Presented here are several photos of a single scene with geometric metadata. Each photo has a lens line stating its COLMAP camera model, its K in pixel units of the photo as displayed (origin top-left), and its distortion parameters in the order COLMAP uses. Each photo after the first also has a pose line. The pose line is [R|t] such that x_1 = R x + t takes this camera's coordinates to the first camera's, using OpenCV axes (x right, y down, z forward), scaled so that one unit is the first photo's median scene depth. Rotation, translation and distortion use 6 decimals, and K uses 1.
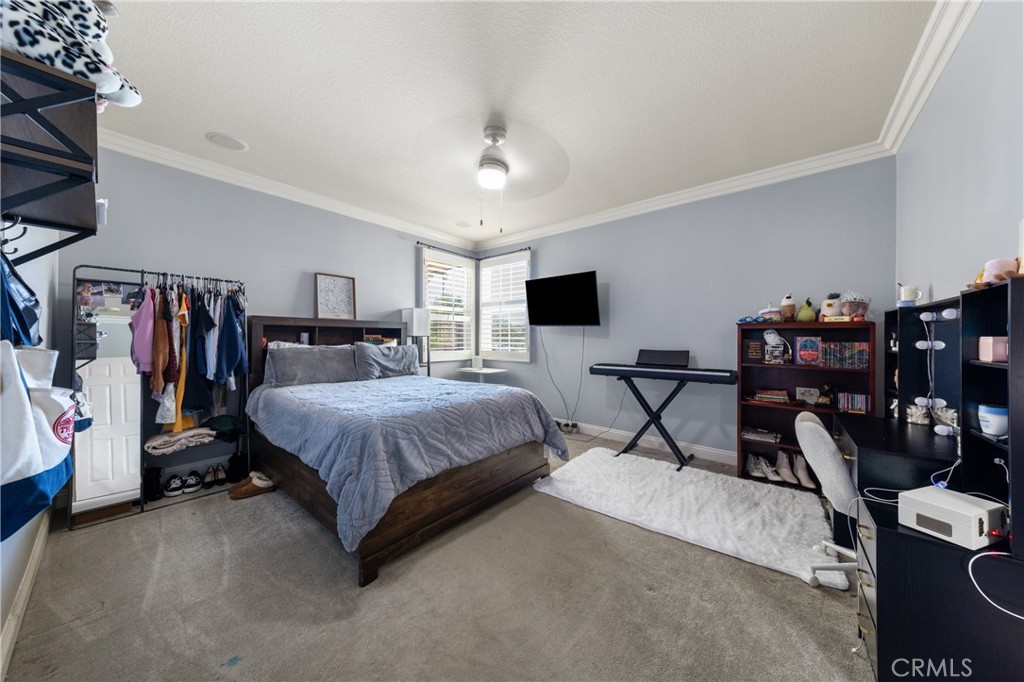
lens RADIAL K [[336.0, 0, 514.4], [0, 336.0, 341.0], [0, 0, 1]] dist [0.005441, -0.000107]
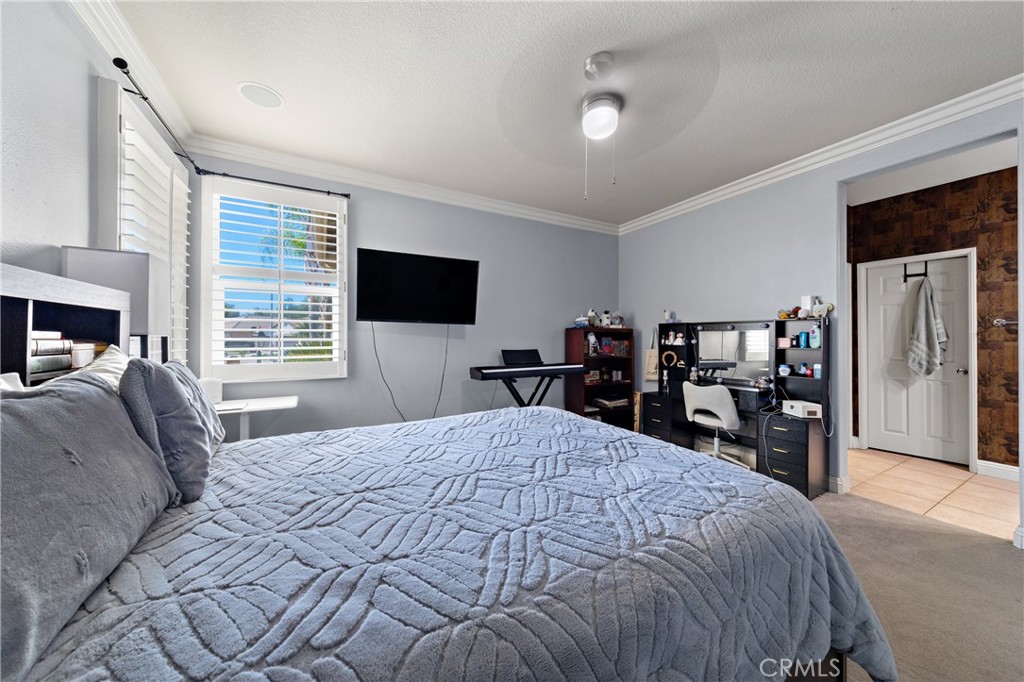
lens RADIAL K [[336.0, 0, 511.3], [0, 336.0, 336.6], [0, 0, 1]] dist [0.005441, -0.000107]
pose [[0.366867, -0.004928, 0.930260, -0.598342], [0.007182, 0.999971, 0.002465, -0.018900], [-0.930245, 0.005777, 0.366892, 0.679563]]
